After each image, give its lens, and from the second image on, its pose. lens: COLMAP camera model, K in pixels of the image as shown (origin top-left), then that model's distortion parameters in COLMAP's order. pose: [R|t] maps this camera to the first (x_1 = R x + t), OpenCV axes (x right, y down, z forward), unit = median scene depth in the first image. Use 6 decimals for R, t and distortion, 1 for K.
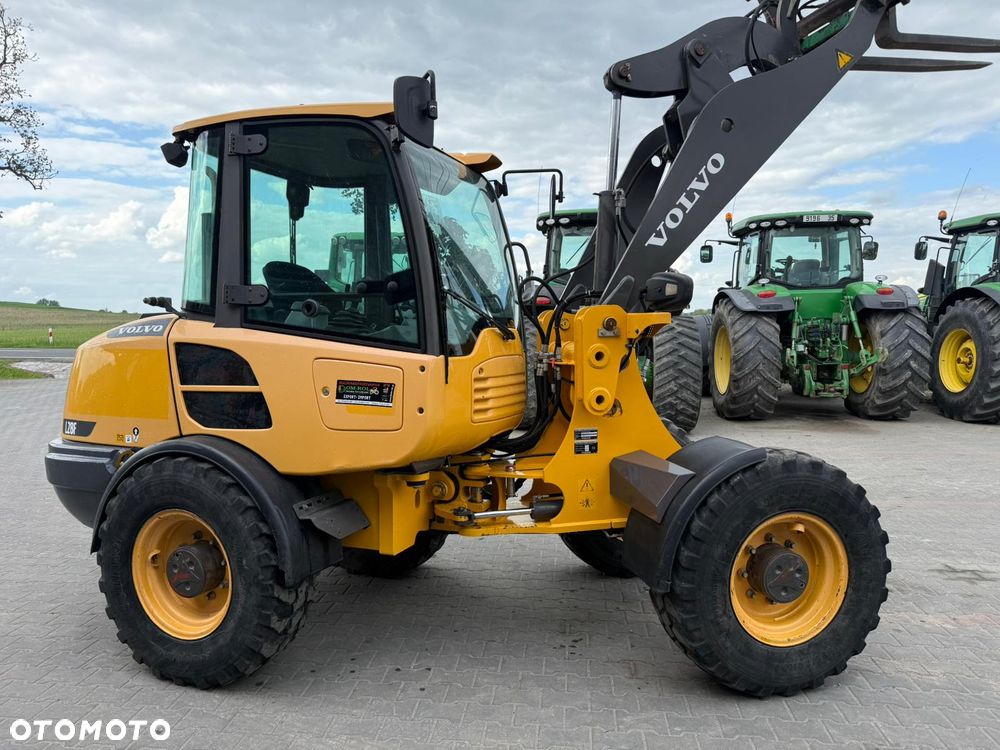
lens RADIAL K [[701.8, 0, 501.6], [0, 701.8, 375.0], [0, 0, 1]] dist [0.056400, -0.068288]
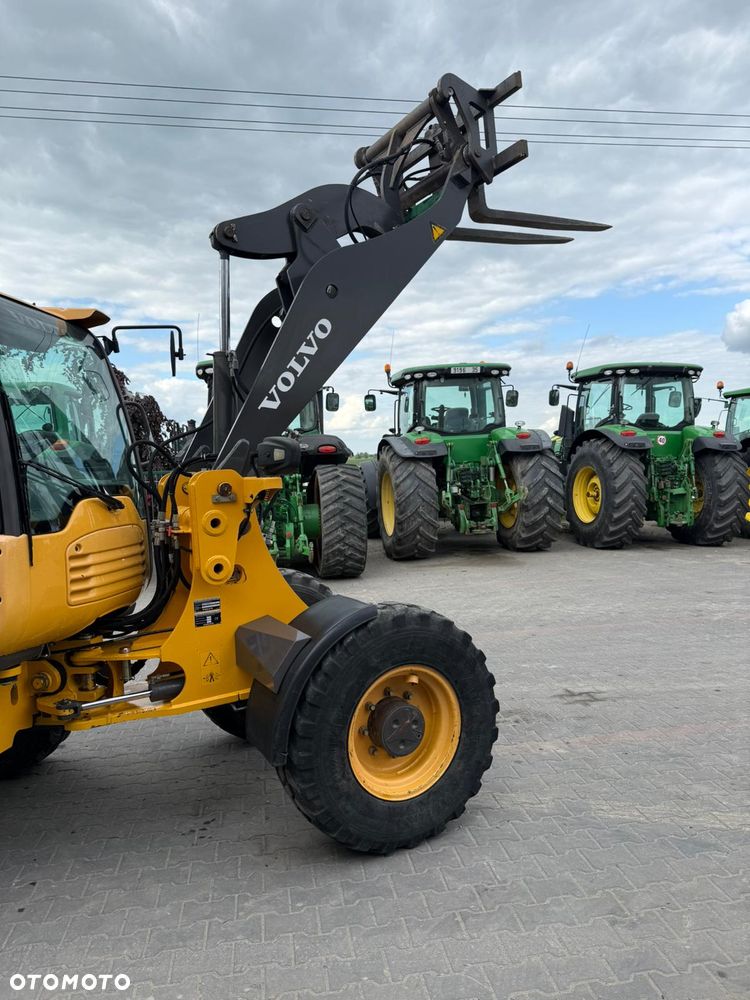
lens RADIAL K [[696.1, 0, 375.0], [0, 696.1, 500.0], [0, 0, 1]] dist [0.180859, -0.354034]
pose [[0.965442, -0.047144, 0.256320, 0.103679], [0.054065, 0.998337, -0.020020, -0.027142], [-0.254950, 0.033187, 0.966385, 0.006687]]
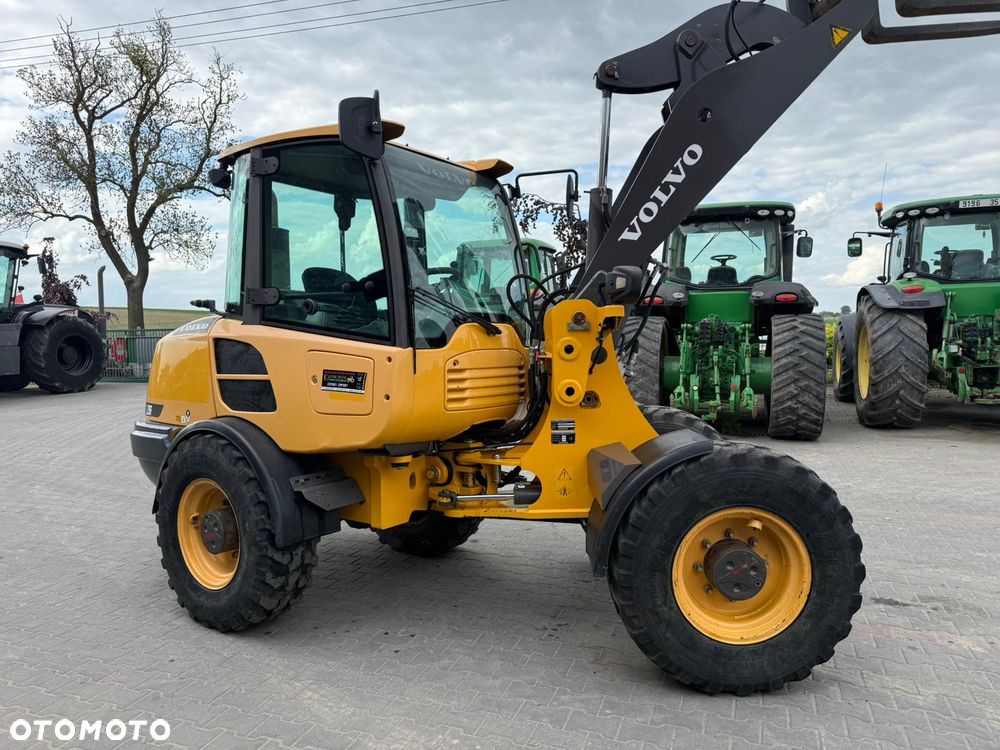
lens RADIAL K [[698.3, 0, 501.7], [0, 698.3, 379.5], [0, 0, 1]] dist [0.076099, -0.095466]
pose [[0.970240, 0.009361, -0.241964, 0.287282], [-0.009466, 0.999955, 0.000731, 0.017773], [0.241960, 0.001581, 0.970285, -0.023445]]
